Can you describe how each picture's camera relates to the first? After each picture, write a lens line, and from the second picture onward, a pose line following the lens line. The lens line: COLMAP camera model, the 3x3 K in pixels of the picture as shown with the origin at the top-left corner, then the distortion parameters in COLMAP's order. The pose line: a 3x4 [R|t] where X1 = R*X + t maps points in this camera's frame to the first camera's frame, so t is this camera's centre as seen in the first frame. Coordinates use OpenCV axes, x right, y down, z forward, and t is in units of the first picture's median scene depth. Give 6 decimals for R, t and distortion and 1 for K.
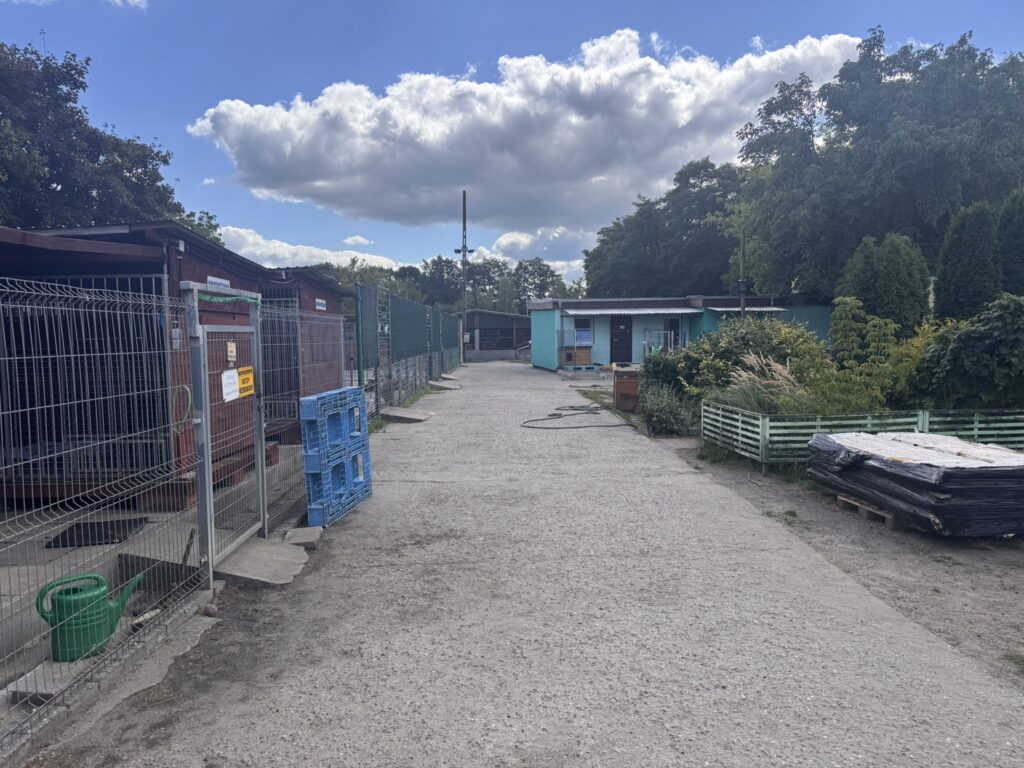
lens RADIAL K [[725.5, 0, 522.6], [0, 725.5, 388.3], [0, 0, 1]] dist [0.068622, -0.101730]
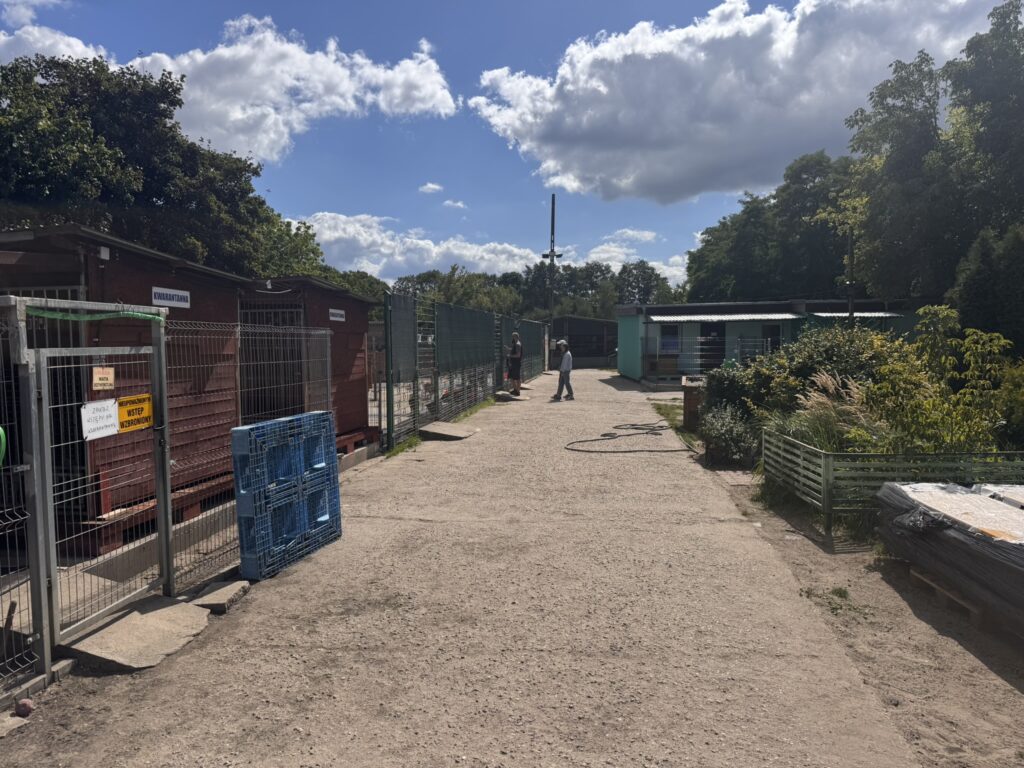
lens RADIAL K [[732.5, 0, 512.0], [0, 732.5, 384.0], [0, 0, 1]] dist [0.021282, -0.031130]
pose [[0.987291, 0.011378, -0.158512, 0.085321], [-0.013348, 0.999846, -0.011369, -0.018079], [0.158358, 0.013340, 0.987292, 0.110794]]
